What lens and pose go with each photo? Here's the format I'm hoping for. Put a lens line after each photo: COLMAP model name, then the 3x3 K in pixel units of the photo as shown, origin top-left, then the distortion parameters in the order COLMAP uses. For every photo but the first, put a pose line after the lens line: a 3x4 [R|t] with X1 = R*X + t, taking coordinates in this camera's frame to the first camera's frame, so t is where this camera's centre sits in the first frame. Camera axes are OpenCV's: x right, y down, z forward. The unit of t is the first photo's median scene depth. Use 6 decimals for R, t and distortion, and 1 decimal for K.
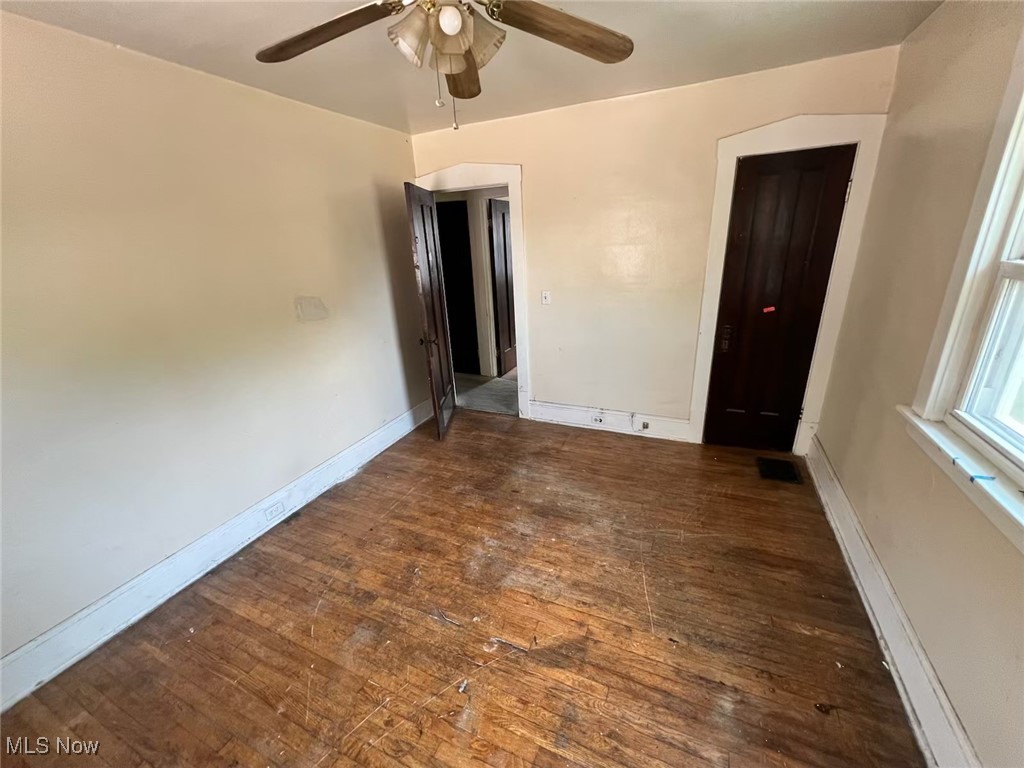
lens RADIAL K [[409.0, 0, 512.0], [0, 409.0, 384.0], [0, 0, 1]] dist [0.001873, 0.000537]
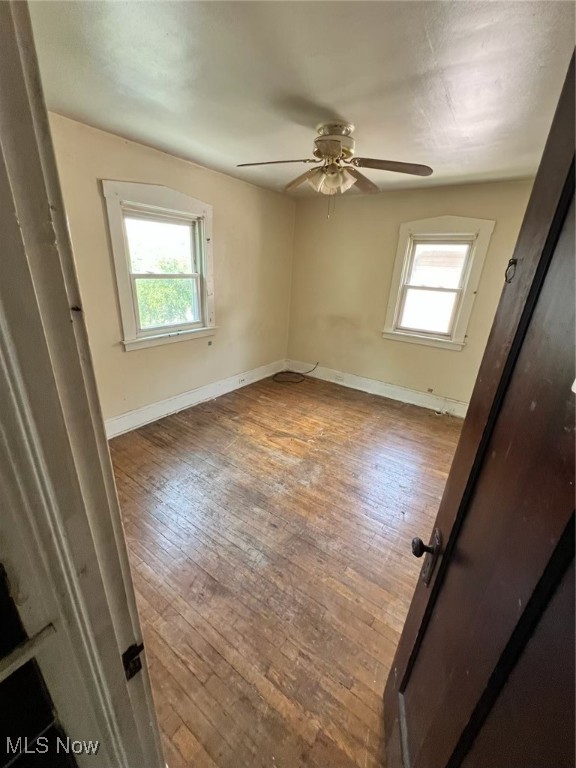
lens RADIAL K [[306.7, 0, 288.0], [0, 306.7, 384.0], [0, 0, 1]] dist [0.001873, 0.000537]
pose [[-0.983034, -0.068074, 0.170322, -0.173343], [0.057790, 0.766338, 0.639833, -0.638748], [-0.174081, 0.638821, -0.749403, 1.832456]]
